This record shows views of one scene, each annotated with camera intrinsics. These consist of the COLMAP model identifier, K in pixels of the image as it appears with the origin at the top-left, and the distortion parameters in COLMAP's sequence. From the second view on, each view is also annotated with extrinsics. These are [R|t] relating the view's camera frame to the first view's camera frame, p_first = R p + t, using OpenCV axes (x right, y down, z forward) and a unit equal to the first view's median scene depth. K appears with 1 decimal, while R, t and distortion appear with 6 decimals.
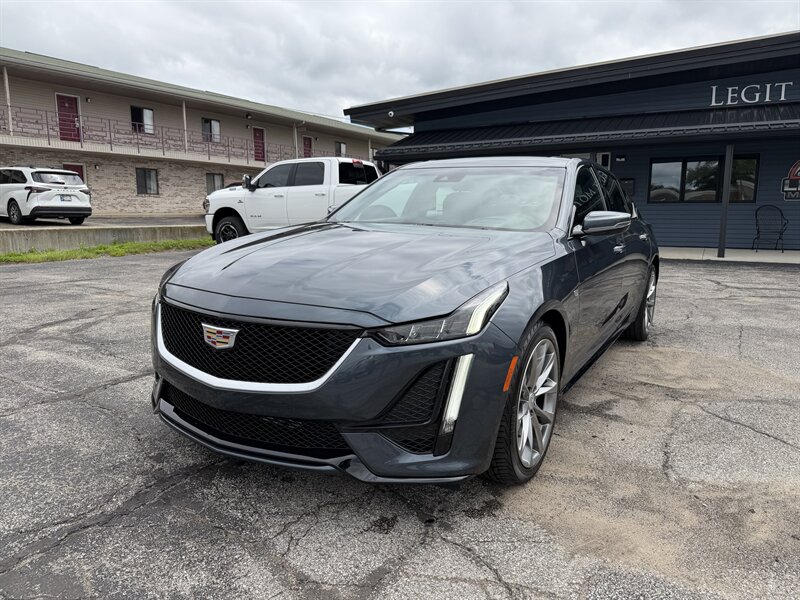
lens RADIAL K [[594.1, 0, 403.8], [0, 594.1, 300.6], [0, 0, 1]] dist [0.013354, -0.006179]
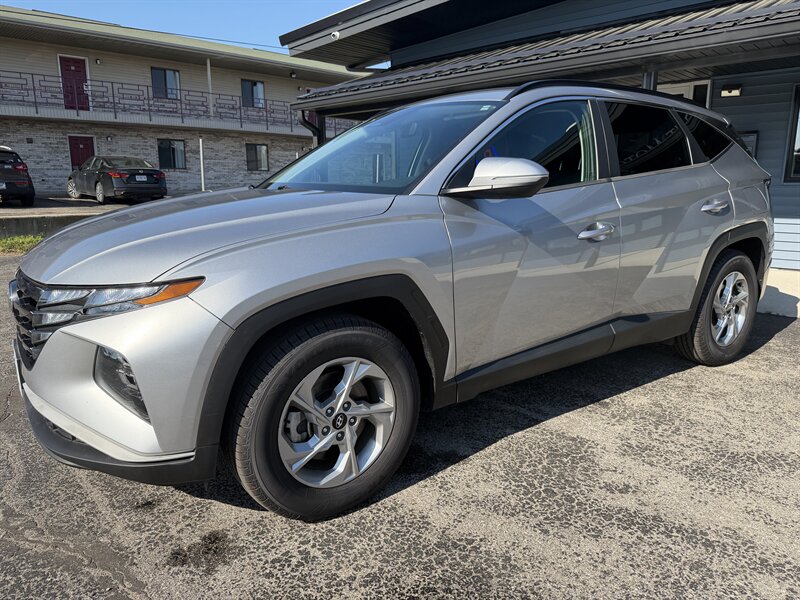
lens RADIAL K [[594.1, 0, 398.3], [0, 594.1, 302.2], [0, 0, 1]] dist [0.013354, -0.006179]
pose [[0.966988, 0.041492, -0.251421, 0.139700], [-0.029798, 0.998298, 0.050141, -0.039740], [0.253073, -0.040994, 0.966578, 0.250565]]
